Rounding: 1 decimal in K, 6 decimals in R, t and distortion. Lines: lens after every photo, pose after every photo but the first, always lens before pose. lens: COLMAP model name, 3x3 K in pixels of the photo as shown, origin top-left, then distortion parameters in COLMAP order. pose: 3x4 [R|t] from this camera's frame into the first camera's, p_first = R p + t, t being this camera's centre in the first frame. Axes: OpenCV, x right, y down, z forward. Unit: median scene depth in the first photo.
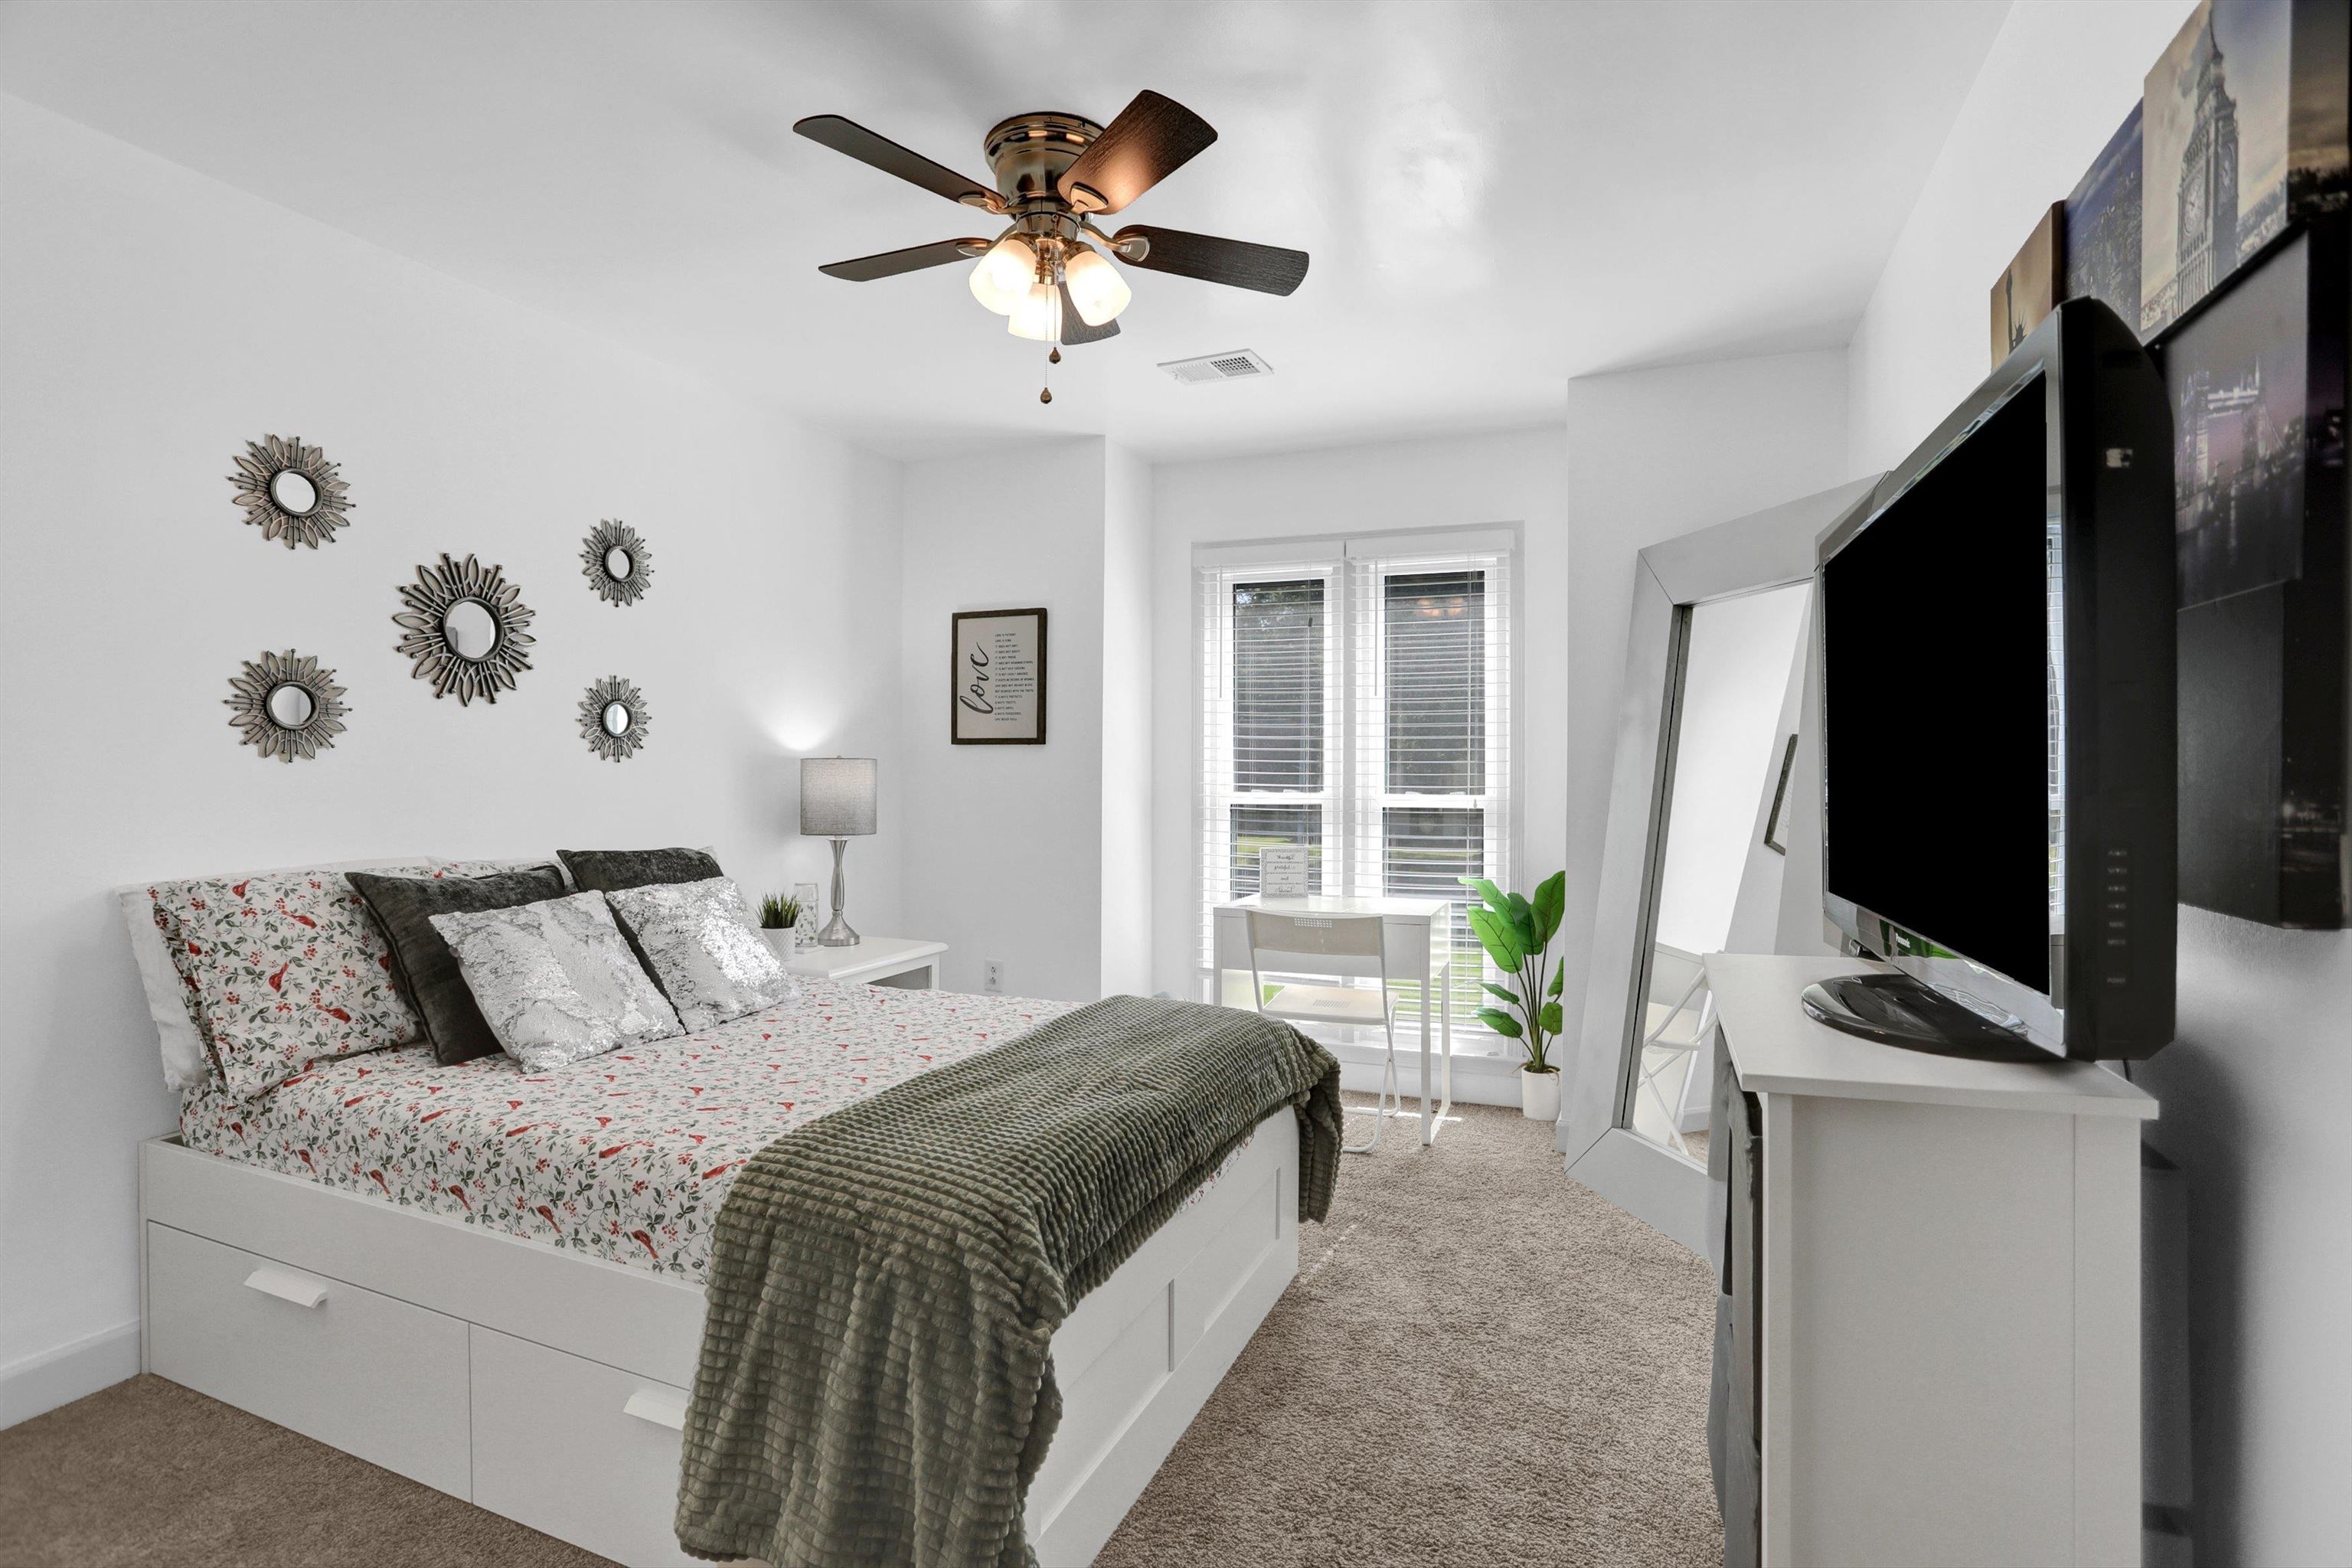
lens RADIAL K [[1075.1, 0, 1174.5], [0, 1075.1, 787.0], [0, 0, 1]] dist [-0.000749, -0.000089]
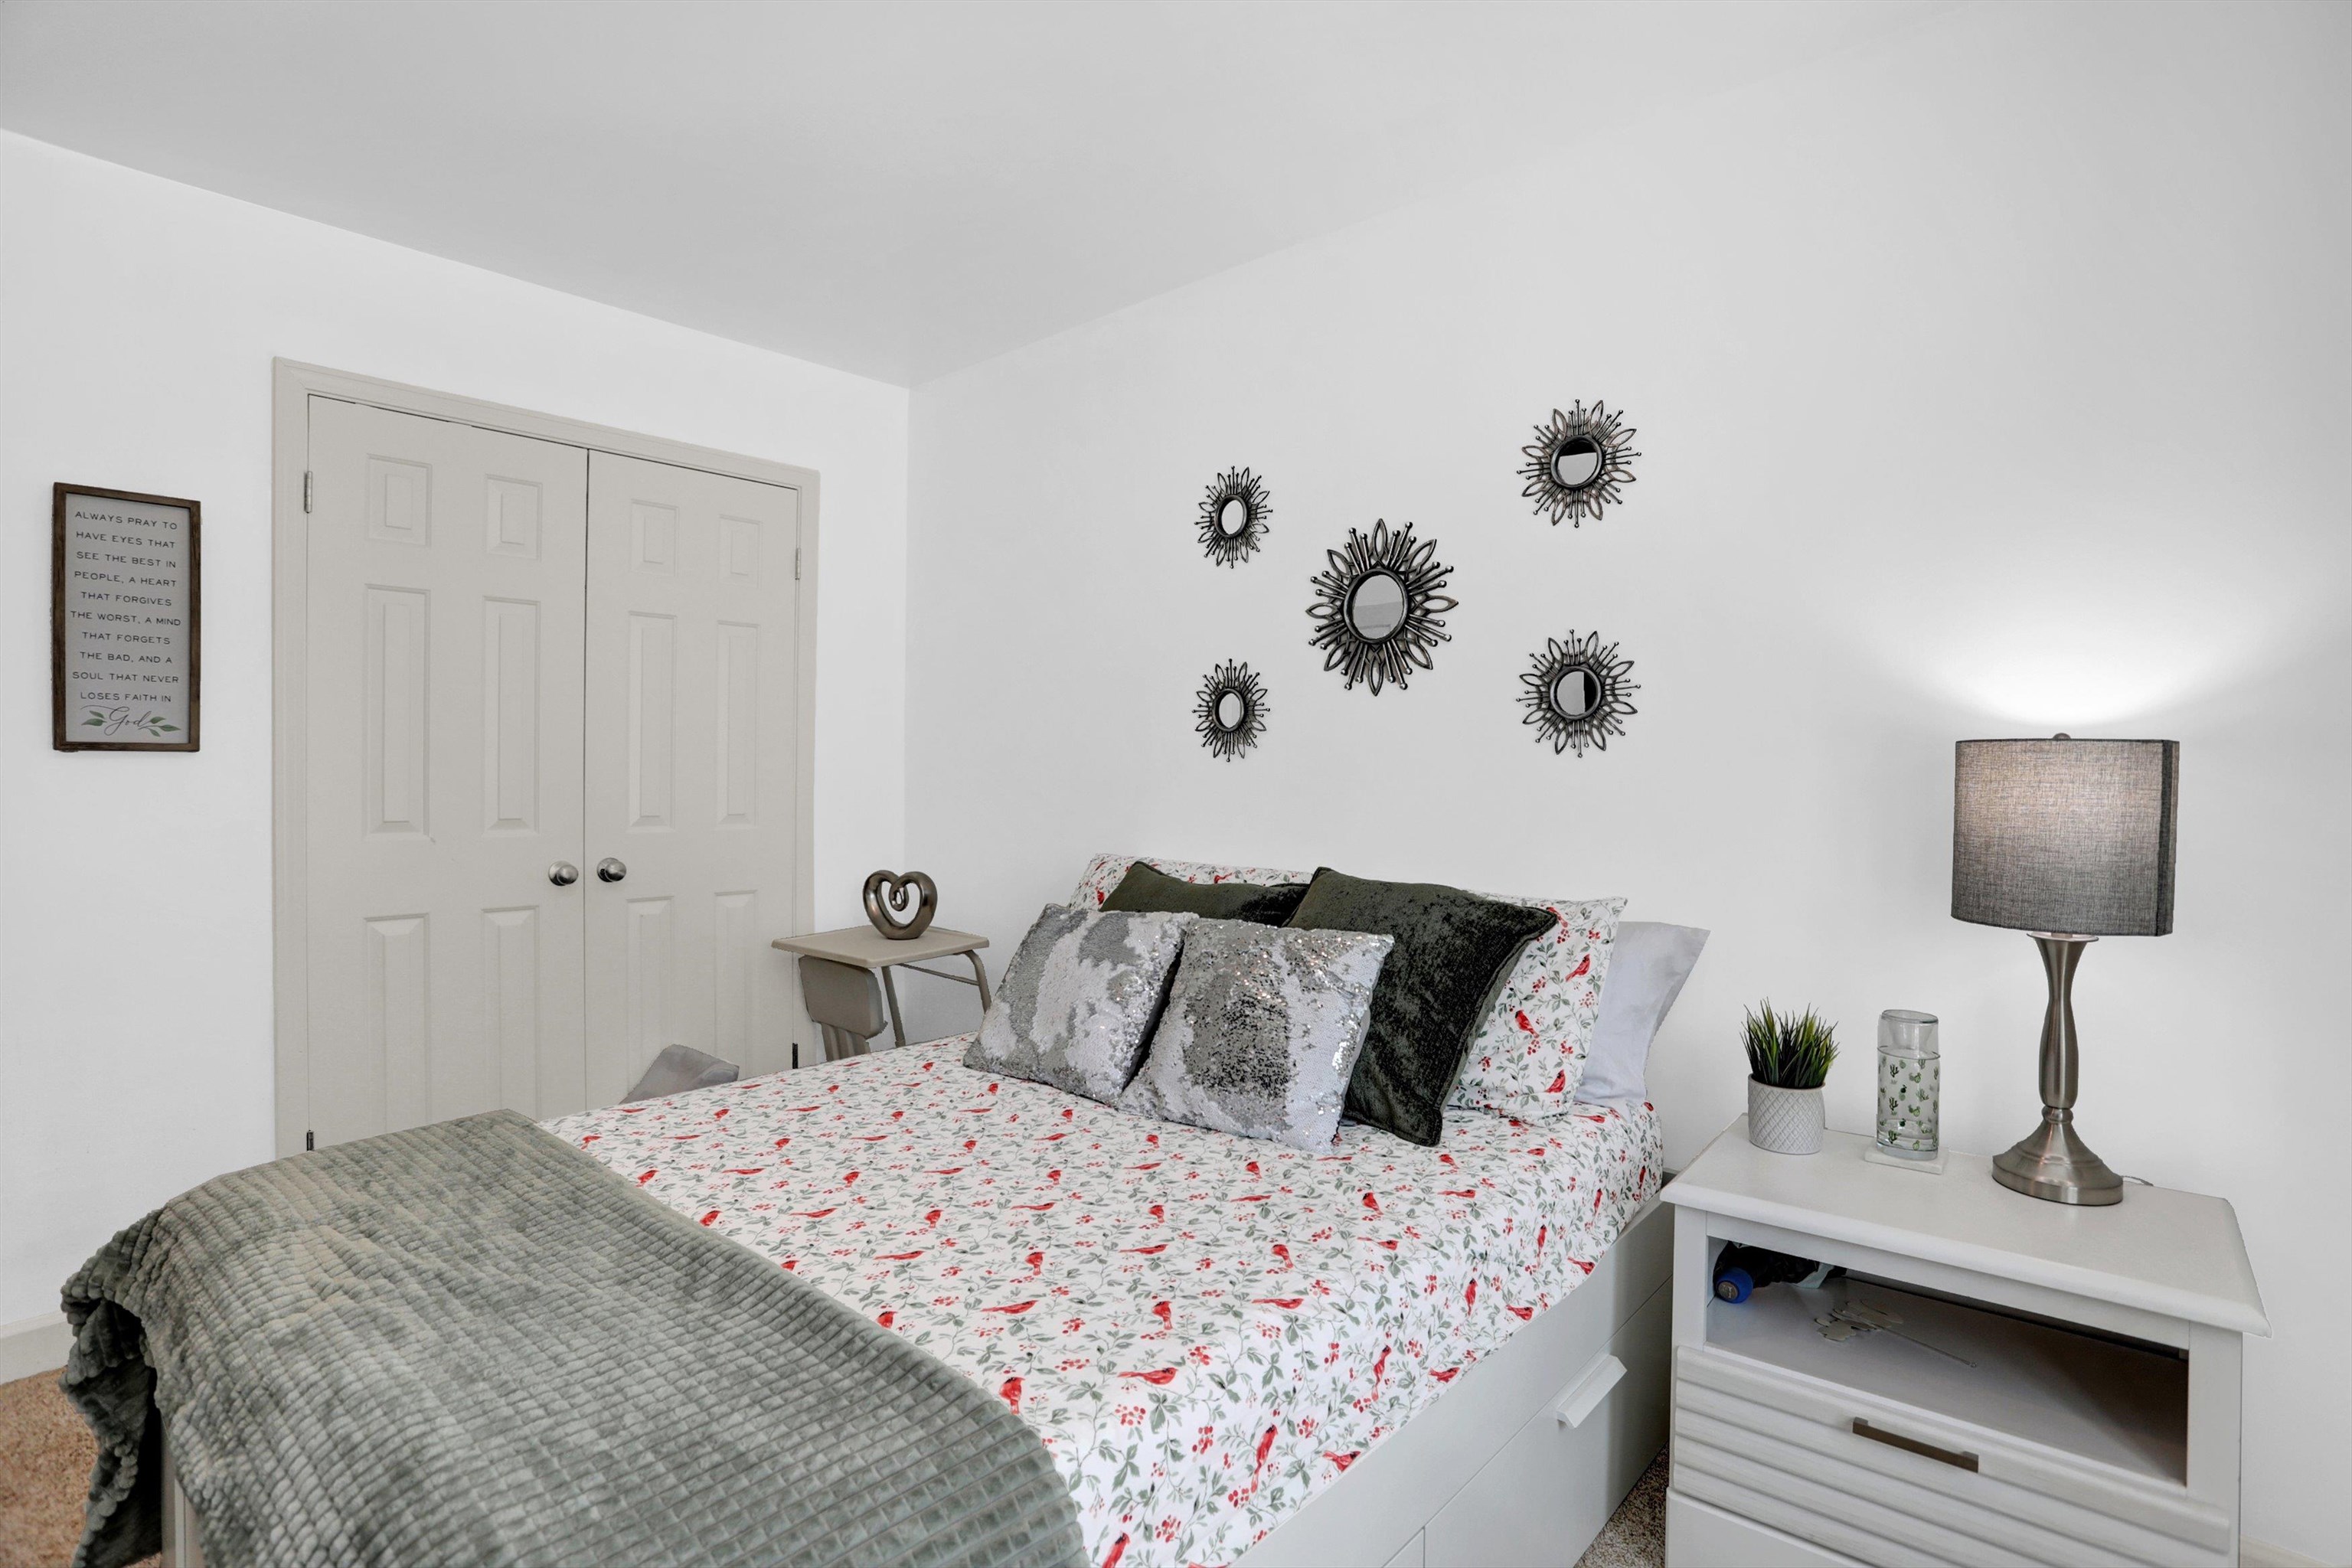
lens RADIAL K [[1194.4, 0, 1179.1], [0, 1194.4, 762.9], [0, 0, 1]] dist [-0.038536, 0.000195]
pose [[-0.318988, 0.003308, -0.947753, 0.313789], [-0.011956, 0.999900, 0.007514, -0.026084], [0.947683, 0.013728, -0.318916, 1.173924]]
